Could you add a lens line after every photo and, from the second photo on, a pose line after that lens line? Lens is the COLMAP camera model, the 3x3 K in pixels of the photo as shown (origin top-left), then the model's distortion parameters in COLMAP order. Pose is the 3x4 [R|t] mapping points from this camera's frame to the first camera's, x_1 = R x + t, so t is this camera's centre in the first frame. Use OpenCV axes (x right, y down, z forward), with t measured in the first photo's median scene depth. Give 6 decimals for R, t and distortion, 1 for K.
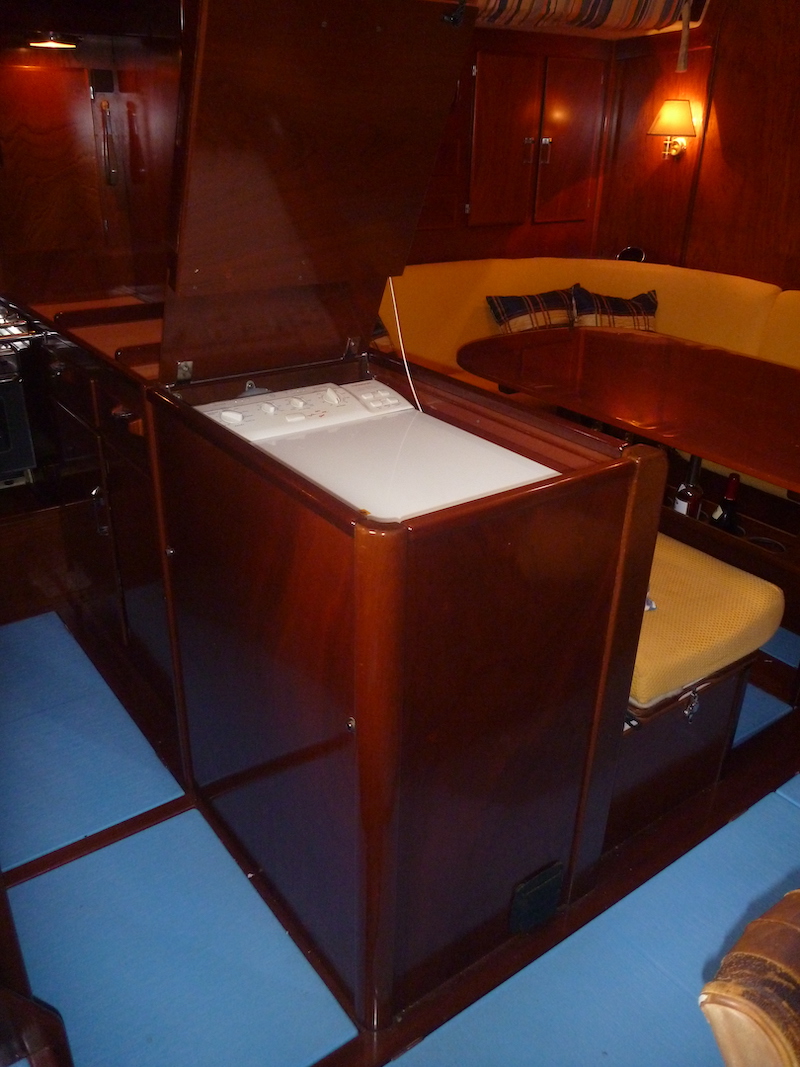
lens RADIAL K [[868.0, 0, 401.0], [0, 868.0, 535.8], [0, 0, 1]] dist [-0.039696, 0.006078]
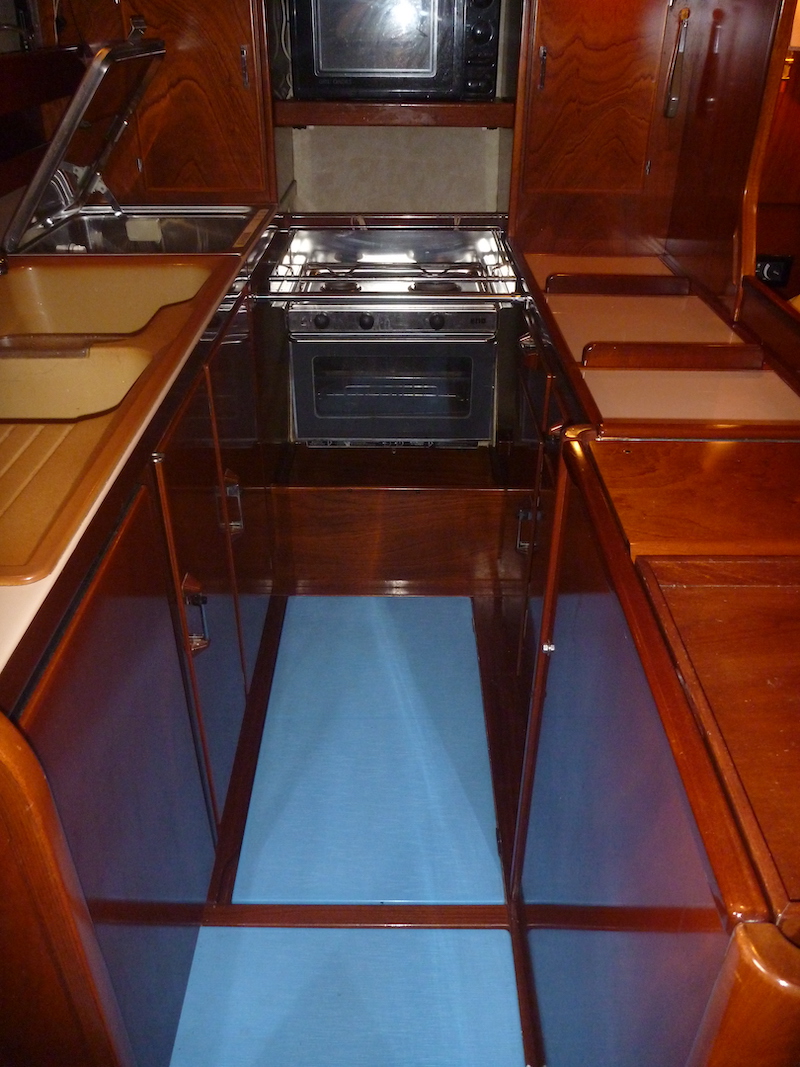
lens RADIAL K [[868.0, 0, 401.0], [0, 868.0, 535.8], [0, 0, 1]] dist [-0.039696, 0.006078]
pose [[0.802608, 0.296132, -0.517808, -0.006415], [-0.248472, 0.955147, 0.161109, -0.096057], [0.542293, -0.000647, 0.840189, 0.180435]]
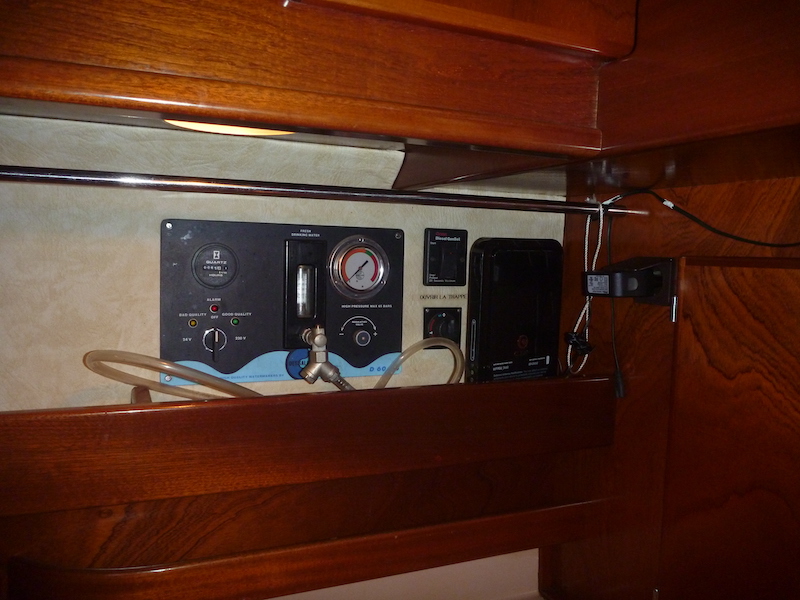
lens RADIAL K [[652.5, 0, 399.7], [0, 652.5, 297.4], [0, 0, 1]] dist [-0.033834, 0.000452]
pose [[-0.221731, 0.034381, -0.974502, -0.387975], [-0.462355, 0.876185, 0.136113, -0.336530], [0.858524, 0.480747, -0.178381, 0.586492]]
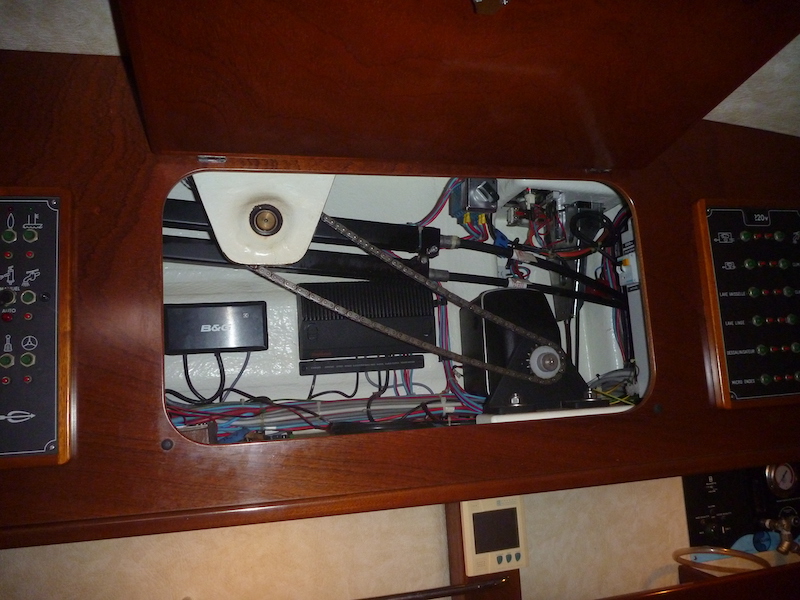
lens RADIAL K [[650.8, 0, 399.4], [0, 650.8, 296.6], [0, 0, 1]] dist [-0.039696, 0.006078]
pose [[-0.373985, -0.133612, -0.917760, -0.115233], [-0.361127, 0.932447, 0.011409, -0.325066], [0.854238, 0.335694, -0.396972, 0.408227]]
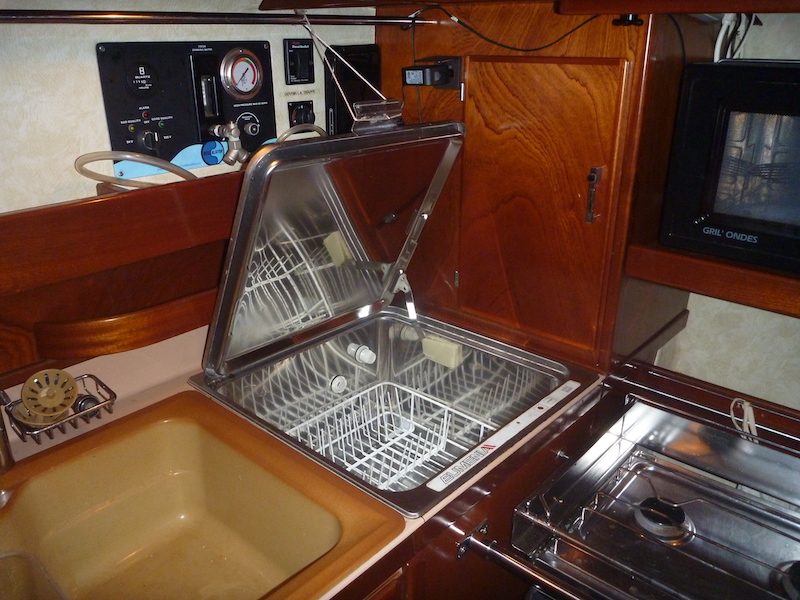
lens RADIAL K [[652.5, 0, 399.7], [0, 652.5, 297.4], [0, 0, 1]] dist [-0.033834, 0.000452]
pose [[0.205150, 0.337288, -0.918776, -0.254164], [-0.427029, 0.875524, 0.226060, -0.309222], [0.880659, 0.345968, 0.323646, 0.512102]]
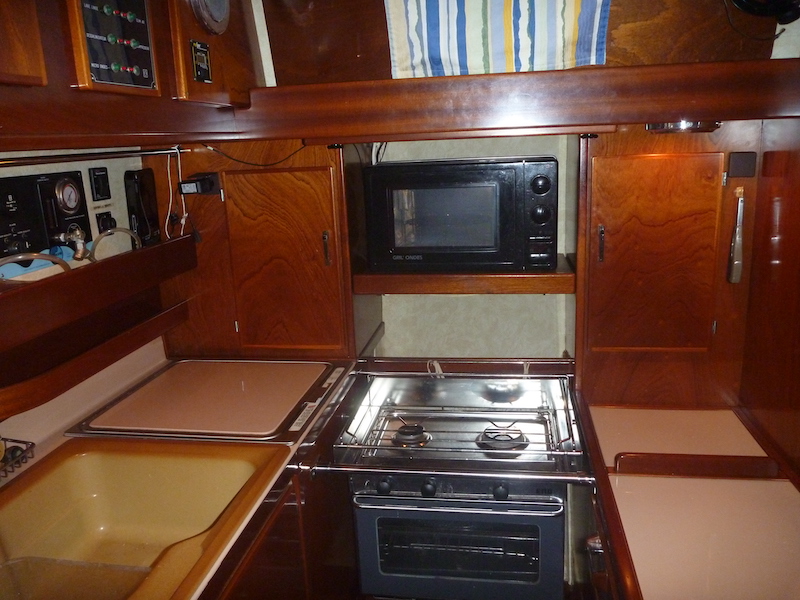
lens RADIAL K [[652.5, 0, 399.7], [0, 652.5, 297.4], [0, 0, 1]] dist [-0.033834, 0.000452]
pose [[0.695100, 0.114036, -0.709811, -0.111107], [-0.259884, 0.960427, -0.100199, -0.235669], [0.670295, 0.254116, 0.697230, 0.343065]]
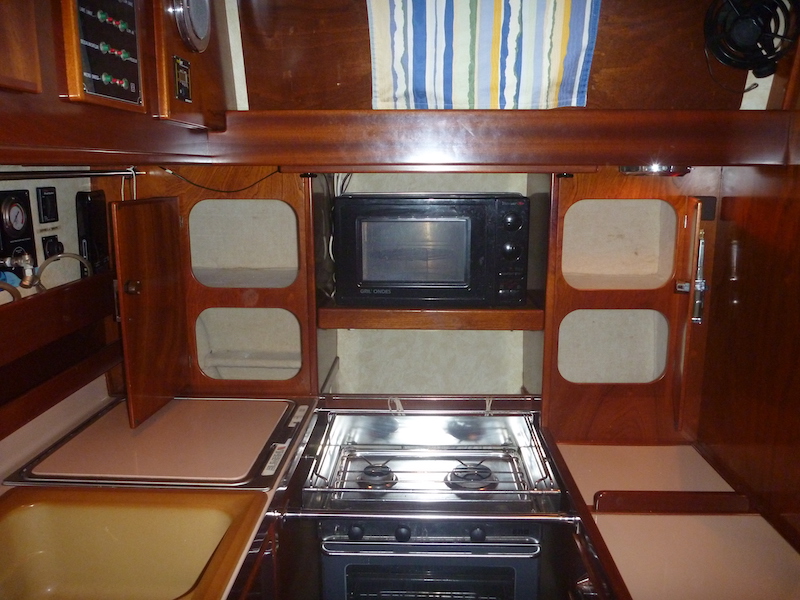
lens RADIAL K [[652.5, 0, 399.7], [0, 652.5, 297.4], [0, 0, 1]] dist [-0.033834, 0.000452]
pose [[0.782056, 0.092090, -0.616366, -0.160236], [-0.254768, 0.949847, -0.181339, -0.227068], [0.568754, 0.298847, 0.766295, 0.322690]]
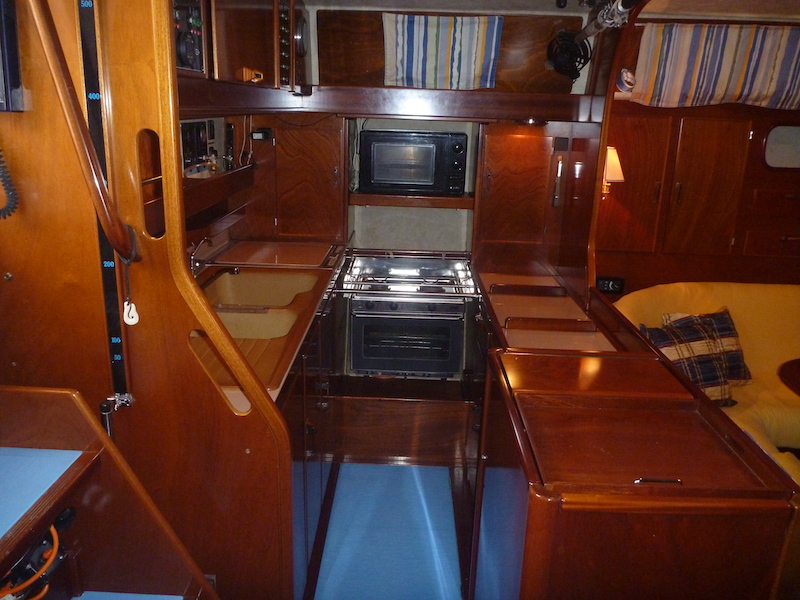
lens RADIAL K [[652.5, 0, 399.7], [0, 652.5, 297.4], [0, 0, 1]] dist [-0.033834, 0.000452]
pose [[0.794647, 0.169545, -0.582916, 0.139067], [-0.277823, 0.955321, -0.100874, -0.055868], [0.539769, 0.242107, 0.806246, -0.043517]]
